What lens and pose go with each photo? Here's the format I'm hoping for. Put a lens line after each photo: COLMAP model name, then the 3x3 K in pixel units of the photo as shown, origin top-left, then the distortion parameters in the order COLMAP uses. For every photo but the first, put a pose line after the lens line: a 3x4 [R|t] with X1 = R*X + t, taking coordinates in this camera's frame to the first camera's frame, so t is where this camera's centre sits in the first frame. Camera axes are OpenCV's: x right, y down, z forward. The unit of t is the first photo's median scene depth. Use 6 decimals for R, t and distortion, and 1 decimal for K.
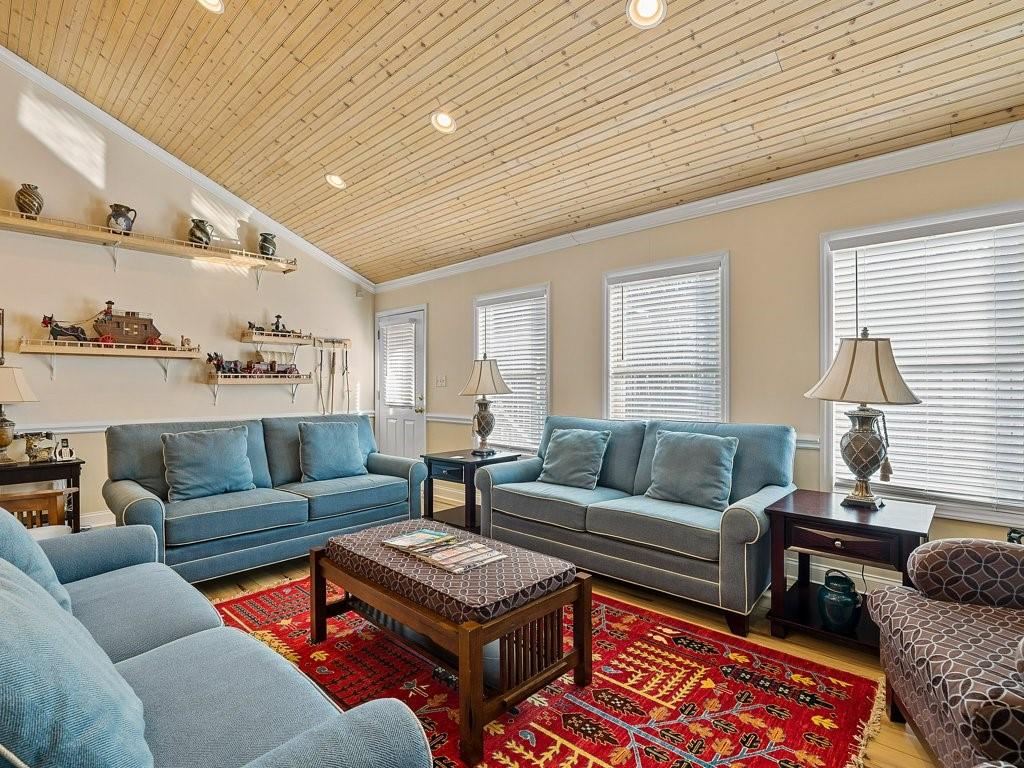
lens RADIAL K [[510.2, 0, 514.6], [0, 510.2, 385.0], [0, 0, 1]] dist [0.001631, 0.001011]
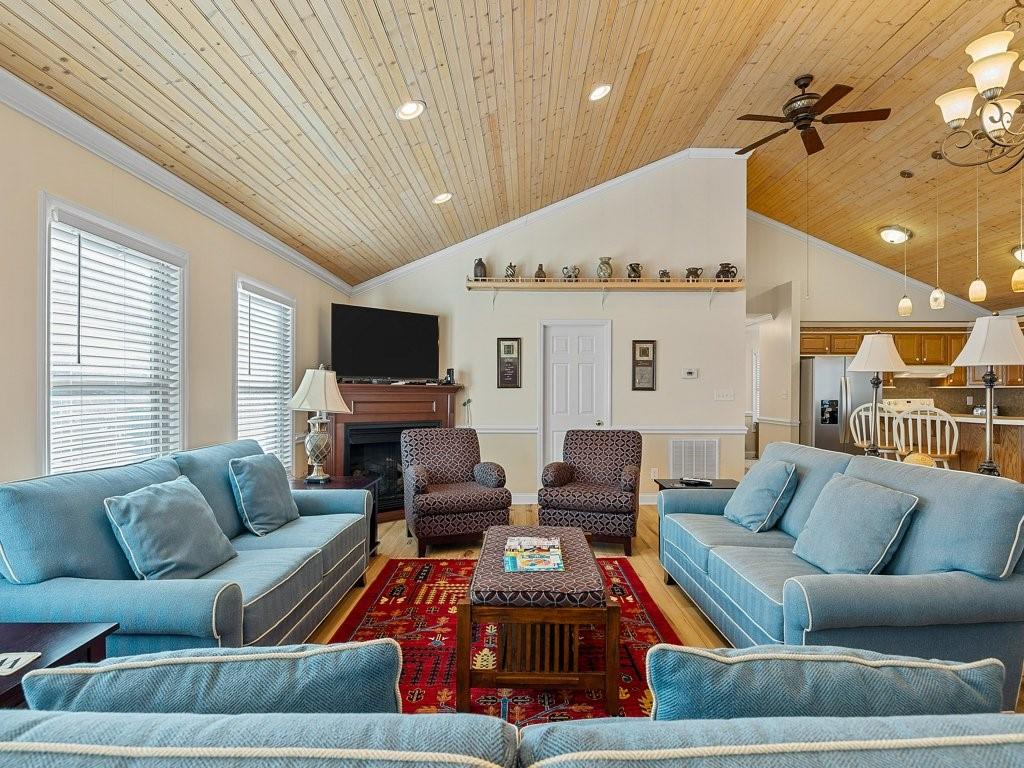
lens RADIAL K [[565.3, 0, 516.6], [0, 565.3, 389.8], [0, 0, 1]] dist [-0.003798, -0.000404]
pose [[-0.681019, -0.000066, 0.732265, -0.978029], [-0.000492, 1.000000, -0.000367, -0.033429], [-0.732265, -0.000611, -0.681019, 1.790069]]
